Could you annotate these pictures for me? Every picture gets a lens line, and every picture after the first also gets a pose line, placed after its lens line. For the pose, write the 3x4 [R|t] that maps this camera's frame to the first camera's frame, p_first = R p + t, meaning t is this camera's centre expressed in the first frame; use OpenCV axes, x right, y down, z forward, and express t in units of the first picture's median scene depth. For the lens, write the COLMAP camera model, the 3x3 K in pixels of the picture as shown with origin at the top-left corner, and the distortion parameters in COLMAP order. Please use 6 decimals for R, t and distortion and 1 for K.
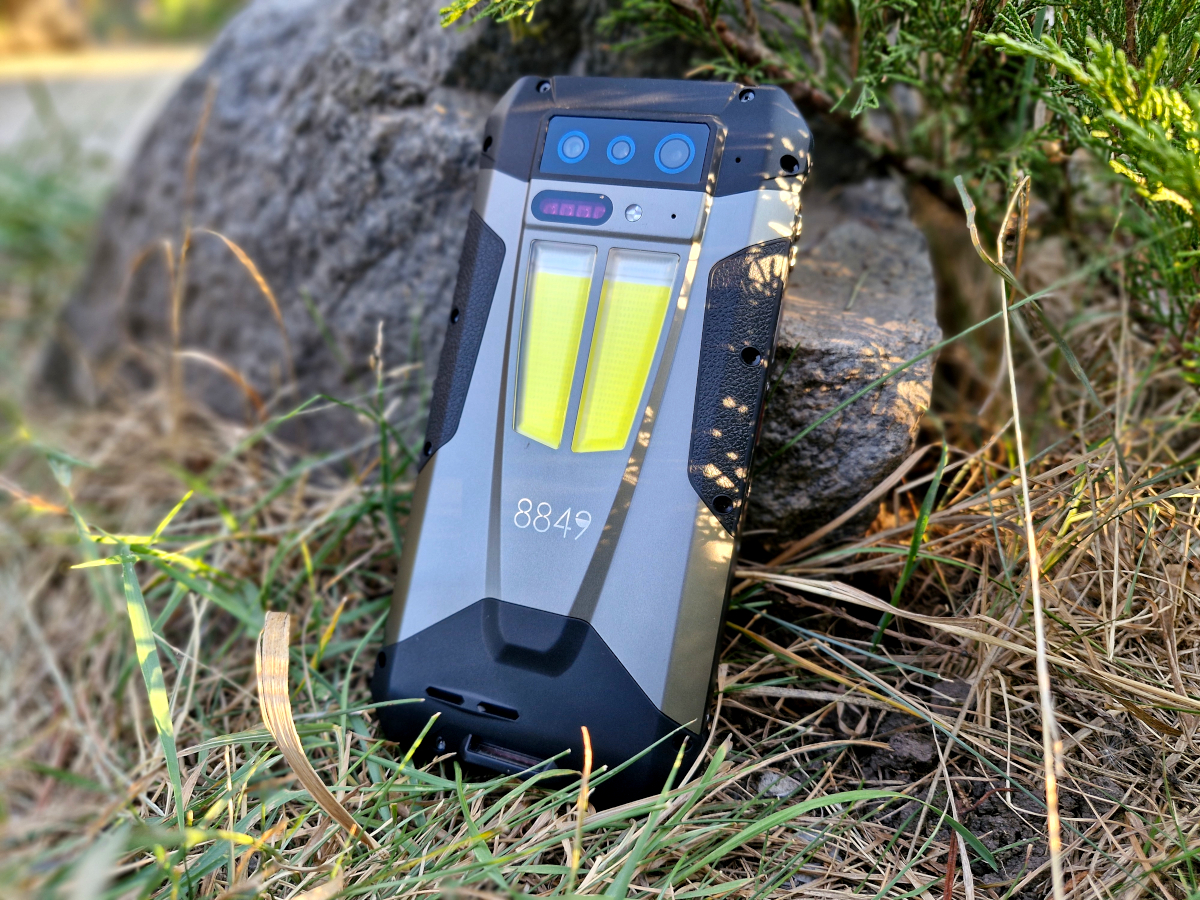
lens RADIAL K [[831.7, 0, 600.0], [0, 831.7, 450.0], [0, 0, 1]] dist [0.001008, -0.020851]
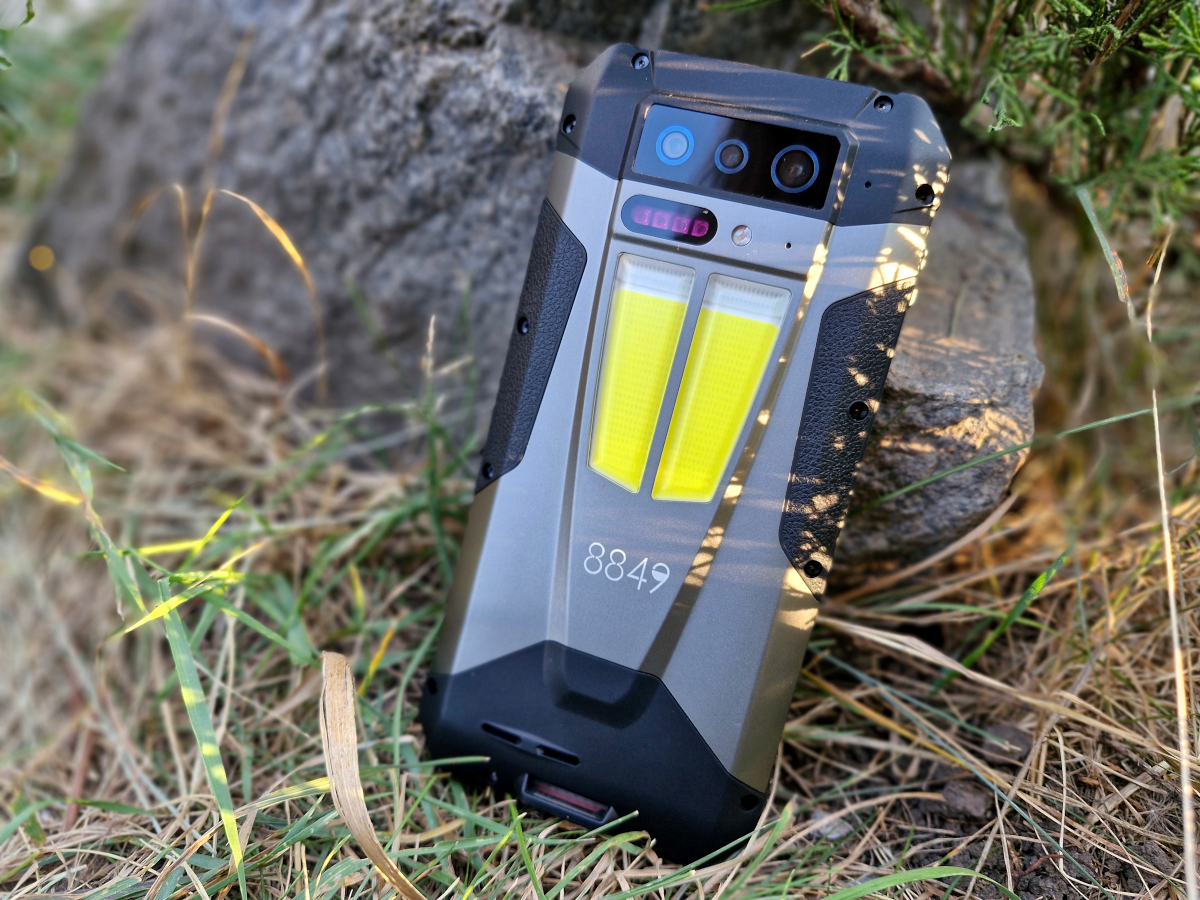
lens RADIAL K [[837.4, 0, 600.0], [0, 837.4, 450.0], [0, 0, 1]] dist [-0.002038, -0.032753]
pose [[0.997509, 0.056366, 0.042420, -0.123274], [-0.062615, 0.984417, 0.164323, -0.183252], [-0.032496, -0.166570, 0.985494, 0.090321]]
